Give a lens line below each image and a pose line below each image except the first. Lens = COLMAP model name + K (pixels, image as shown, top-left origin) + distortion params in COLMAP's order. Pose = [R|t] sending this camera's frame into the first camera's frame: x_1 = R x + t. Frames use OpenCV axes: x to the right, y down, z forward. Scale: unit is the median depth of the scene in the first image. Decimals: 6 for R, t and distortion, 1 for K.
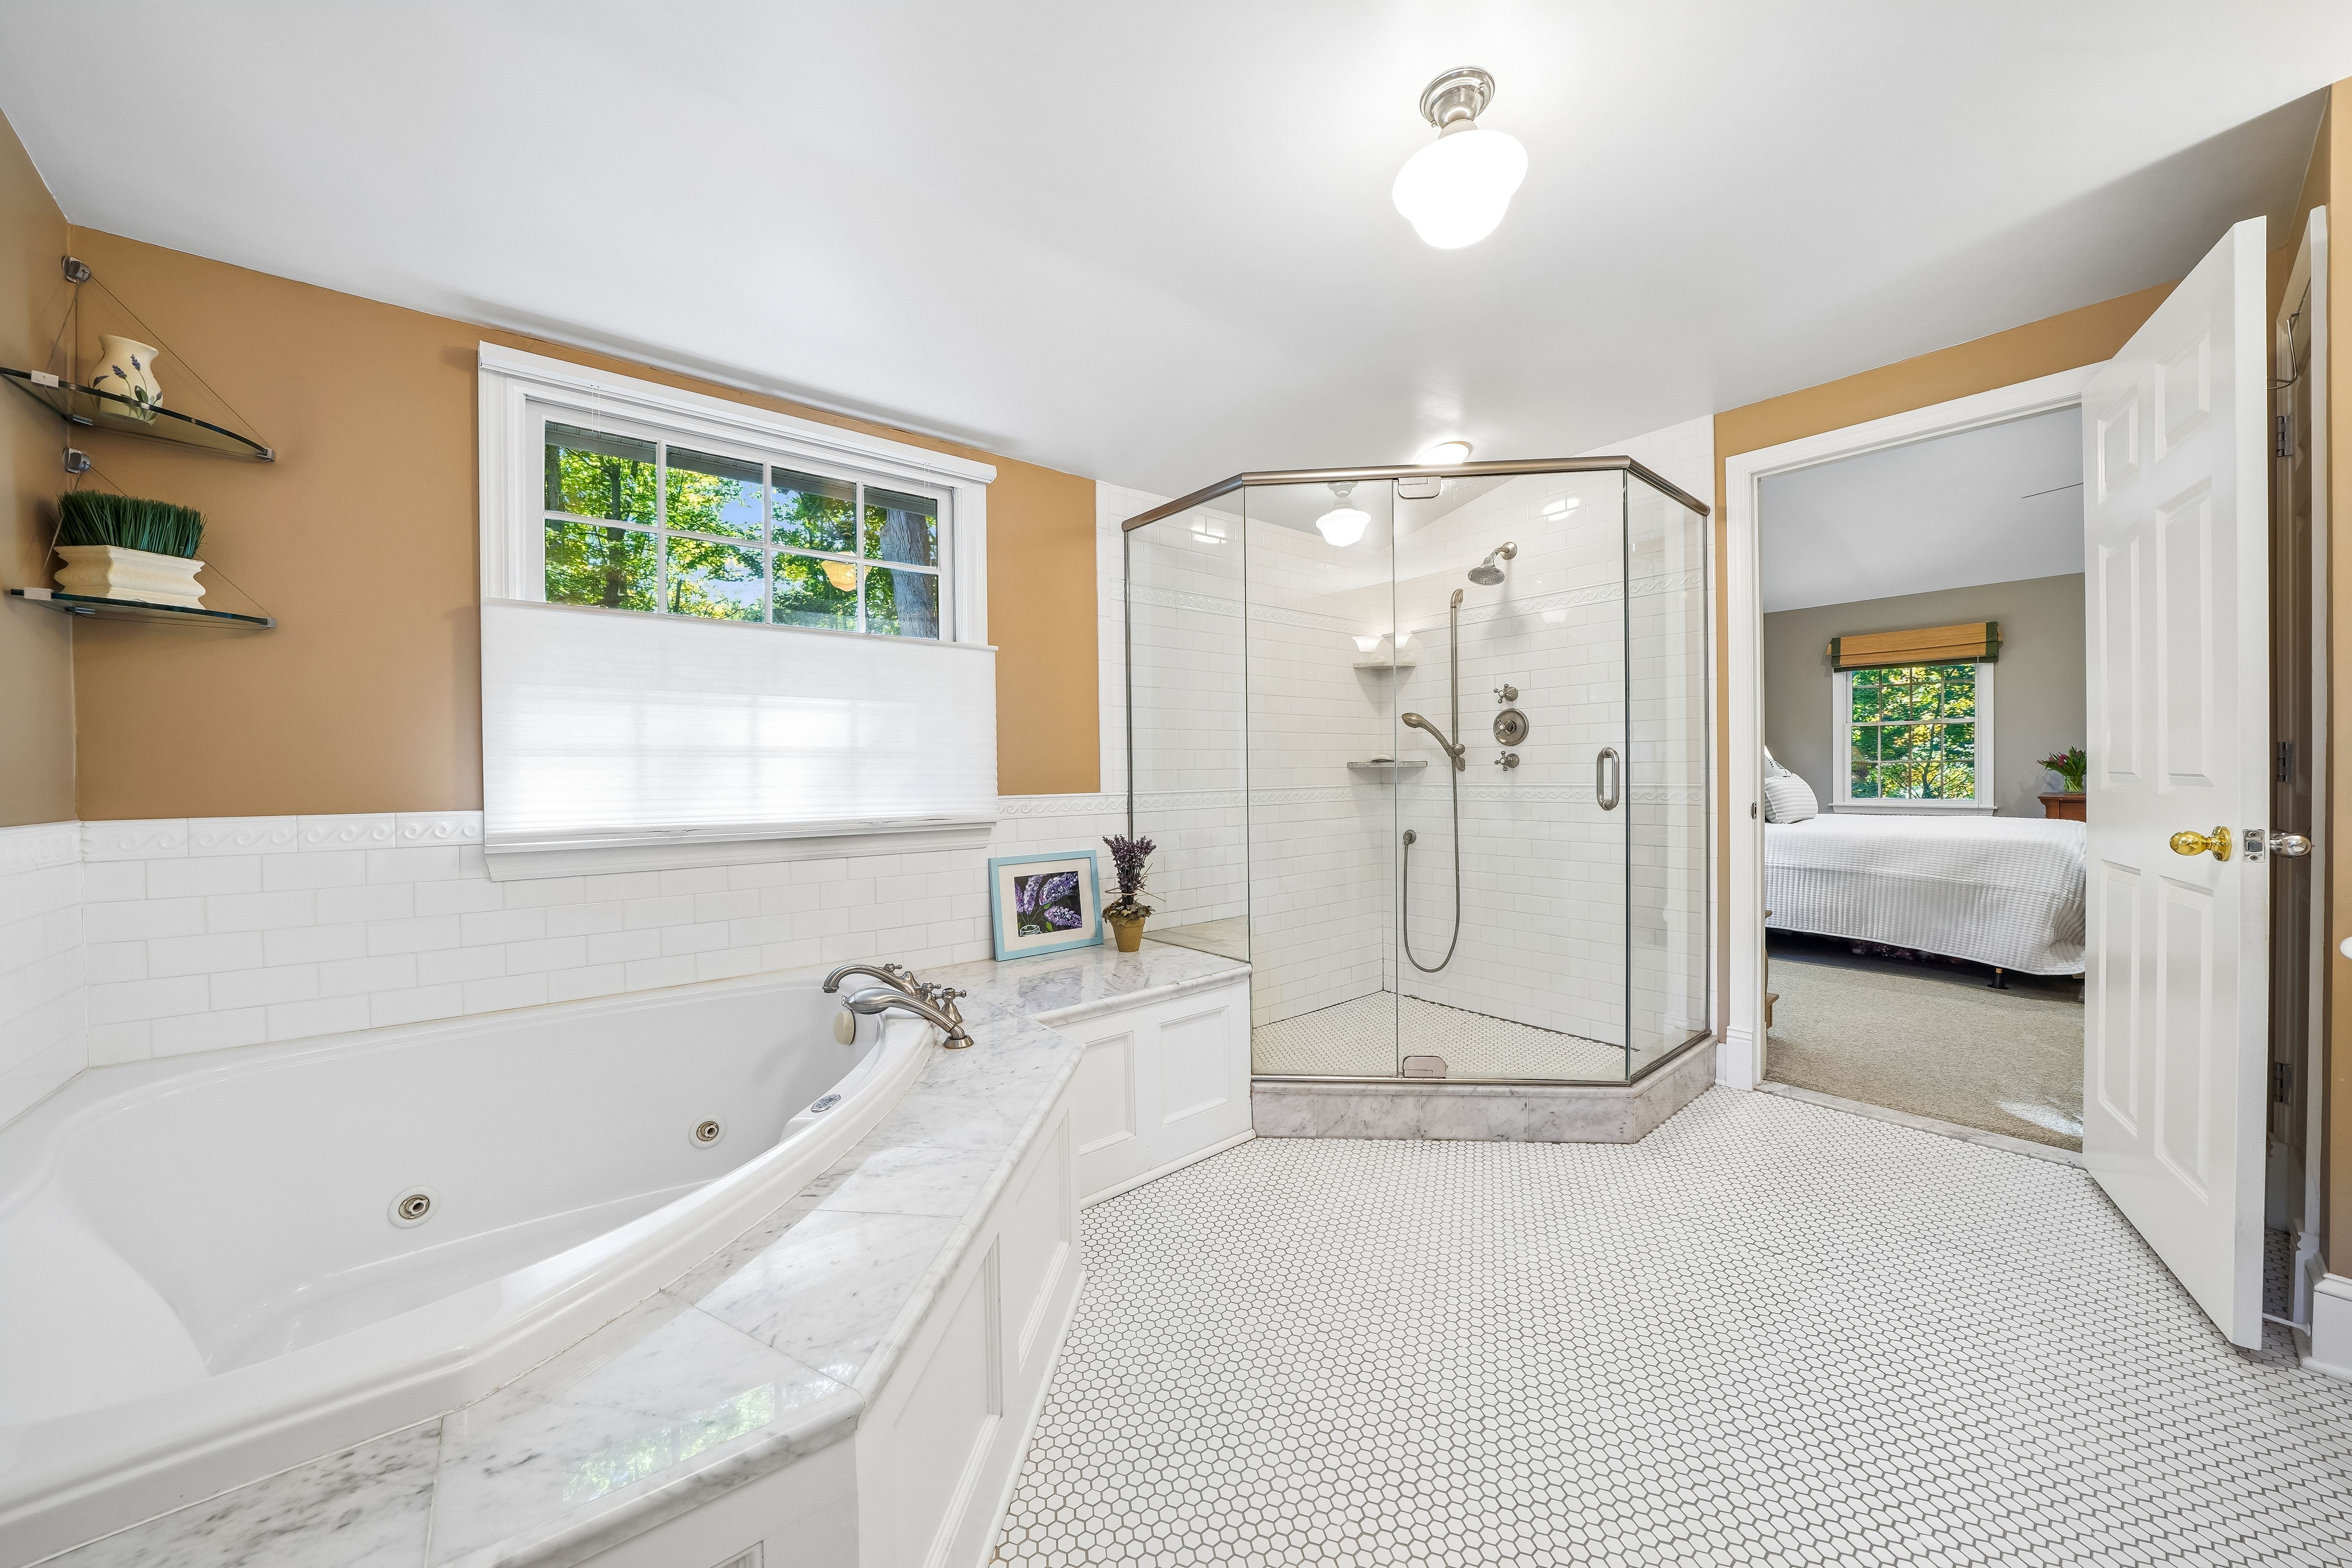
lens RADIAL K [[827.7, 0, 1184.2], [0, 827.7, 780.0], [0, 0, 1]] dist [-0.020249, 0.000874]
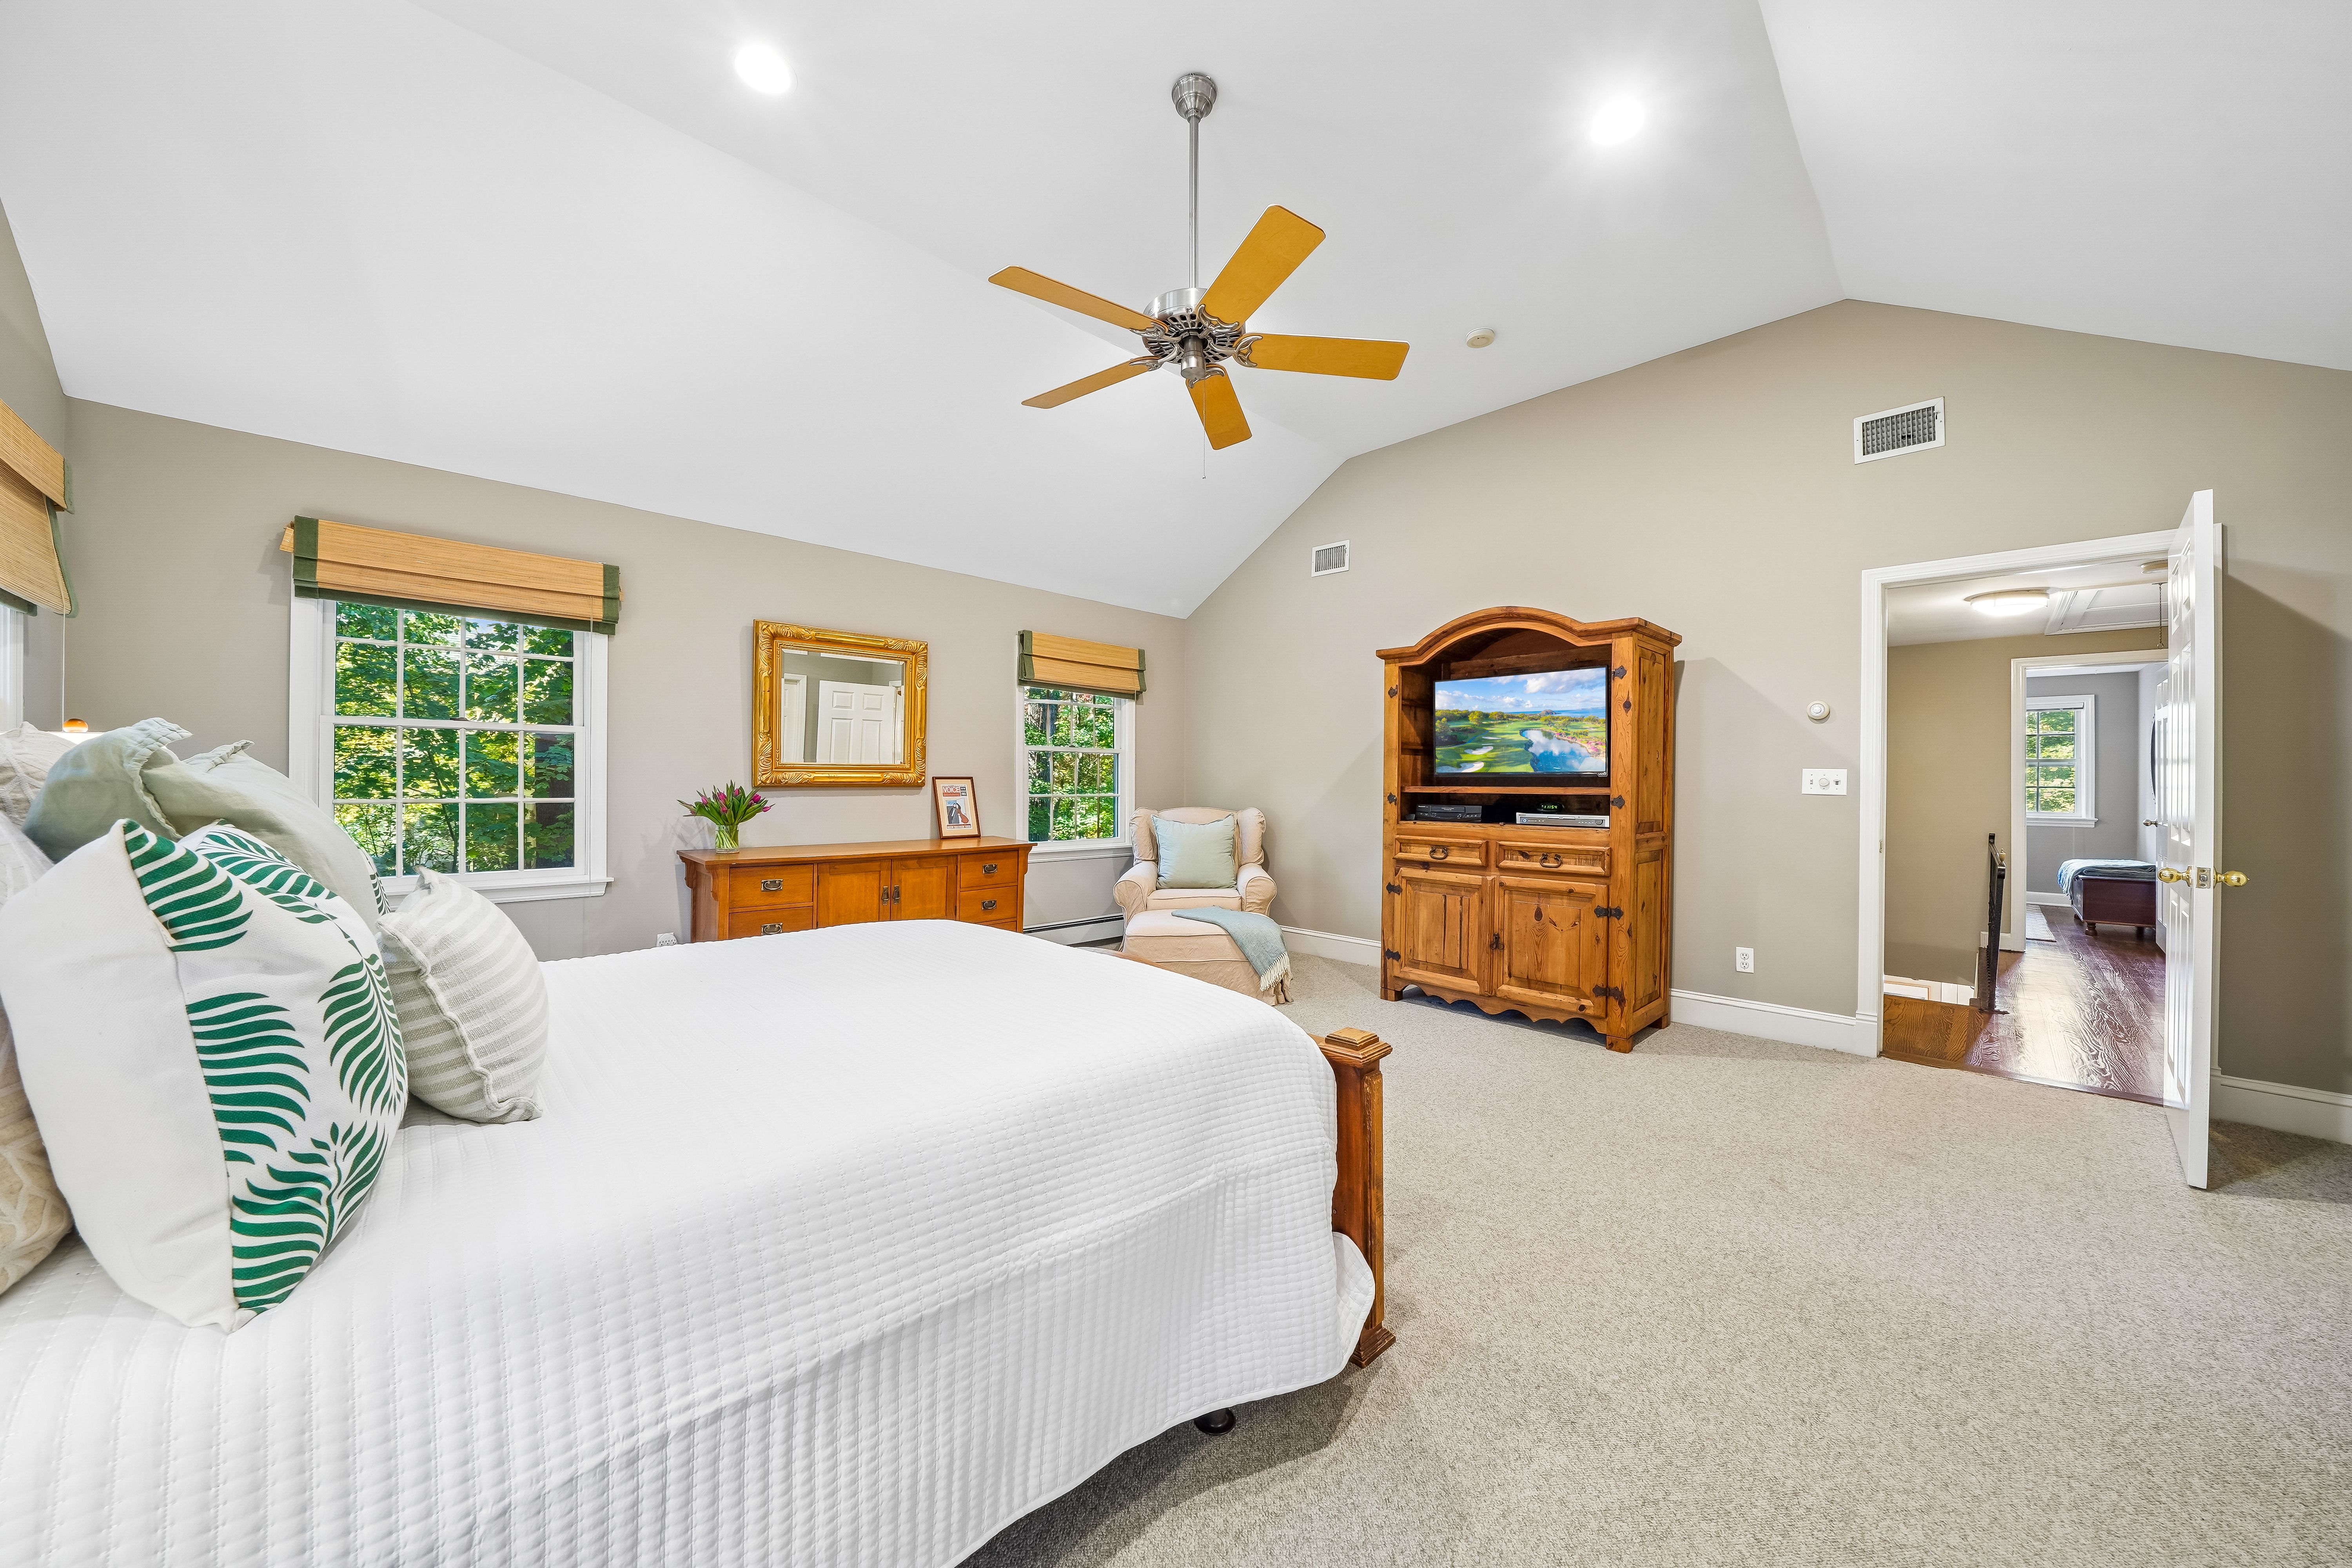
lens RADIAL K [[827.7, 0, 1174.8], [0, 827.7, 778.2], [0, 0, 1]] dist [-0.020249, 0.000874]
pose [[-0.080163, 0.021329, 0.996554, 0.370698], [0.008037, 0.999752, -0.020751, -0.025051], [-0.996749, 0.006346, -0.080315, 0.634053]]
